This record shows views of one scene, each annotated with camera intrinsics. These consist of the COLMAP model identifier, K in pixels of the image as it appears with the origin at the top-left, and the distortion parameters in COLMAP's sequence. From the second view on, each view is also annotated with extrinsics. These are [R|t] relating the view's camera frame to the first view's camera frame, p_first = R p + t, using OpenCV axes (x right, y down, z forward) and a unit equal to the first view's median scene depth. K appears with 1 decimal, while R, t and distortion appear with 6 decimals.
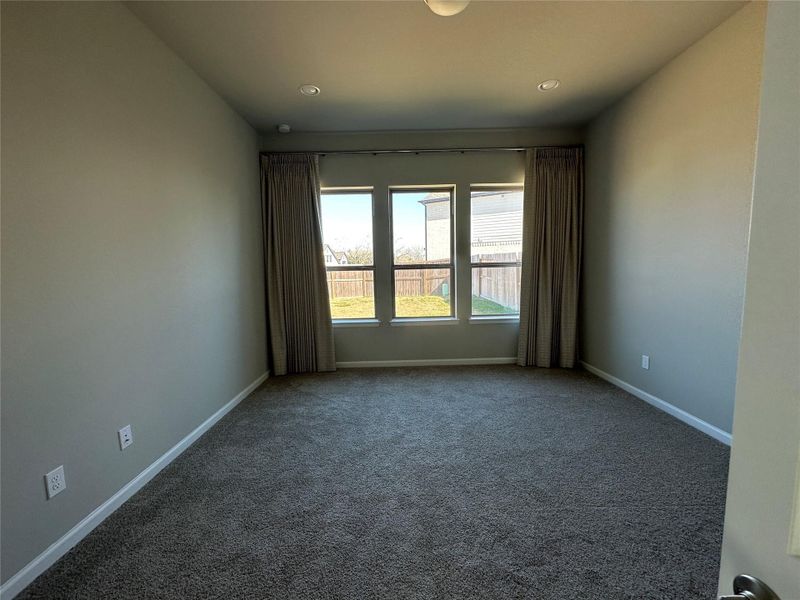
lens RADIAL K [[322.4, 0, 398.8], [0, 322.4, 295.9], [0, 0, 1]] dist [-0.006118, 0.000802]
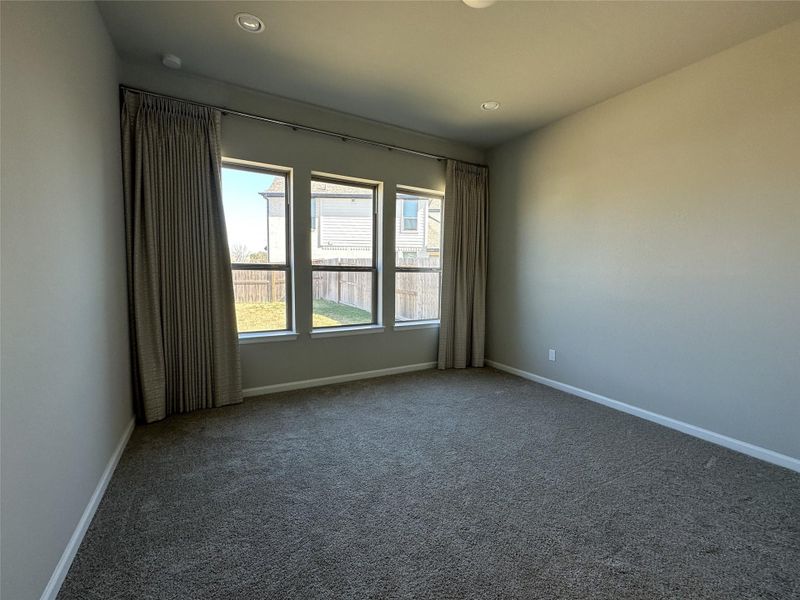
lens RADIAL K [[339.8, 0, 393.5], [0, 339.8, 296.0], [0, 0, 1]] dist [-0.002561, 0.000148]
pose [[0.872302, 0.000364, 0.488967, -0.285993], [0.008168, 0.999849, -0.015316, -0.000761], [-0.488899, 0.017354, 0.872168, 0.133750]]
